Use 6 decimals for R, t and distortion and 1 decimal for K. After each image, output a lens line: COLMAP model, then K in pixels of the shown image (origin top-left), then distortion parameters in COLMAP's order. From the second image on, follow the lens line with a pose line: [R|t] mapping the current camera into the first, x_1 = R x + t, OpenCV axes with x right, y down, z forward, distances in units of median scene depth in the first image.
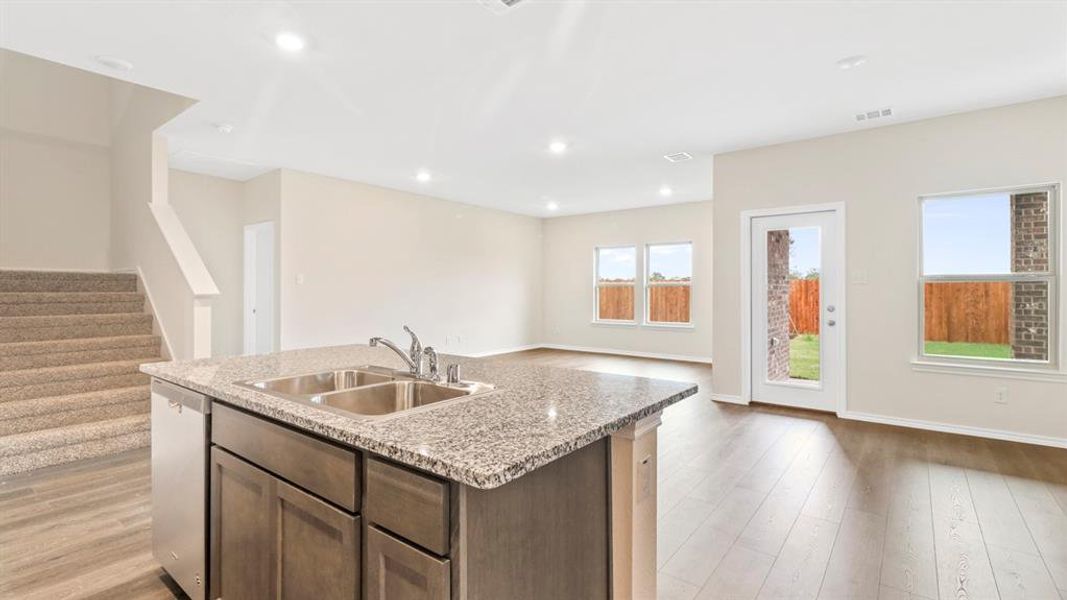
lens RADIAL K [[483.7, 0, 531.7], [0, 483.7, 288.1], [0, 0, 1]] dist [0.002598, 0.000907]
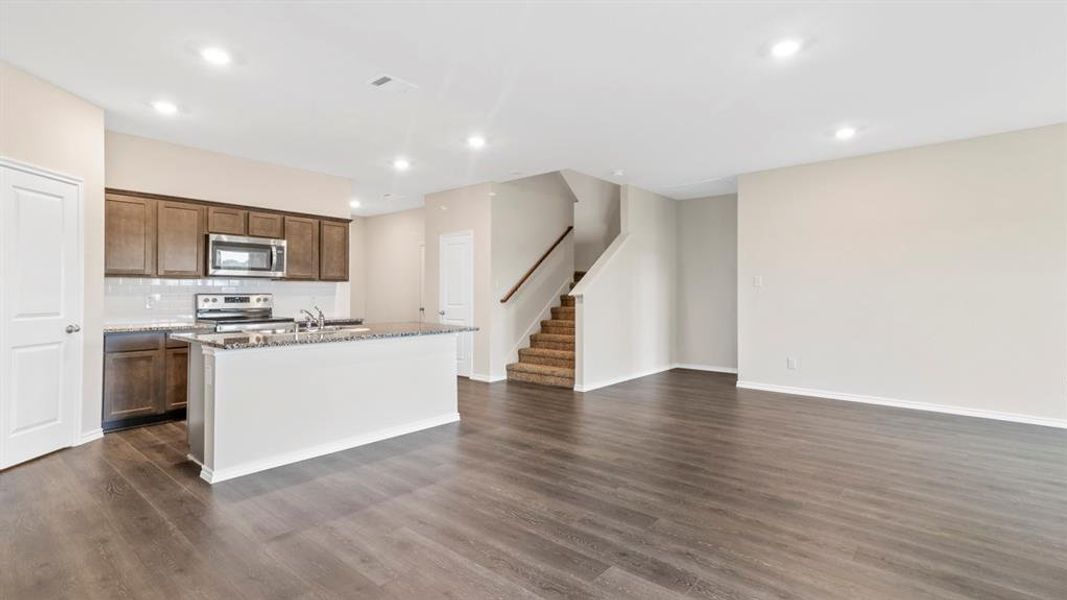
lens RADIAL K [[483.7, 0, 531.7], [0, 483.7, 288.1], [0, 0, 1]] dist [0.002598, 0.000907]
pose [[-0.036852, -0.014835, -0.999211, 0.873369], [-0.000351, 0.999890, -0.014832, 0.013251], [0.999321, -0.000196, -0.036853, 0.972627]]
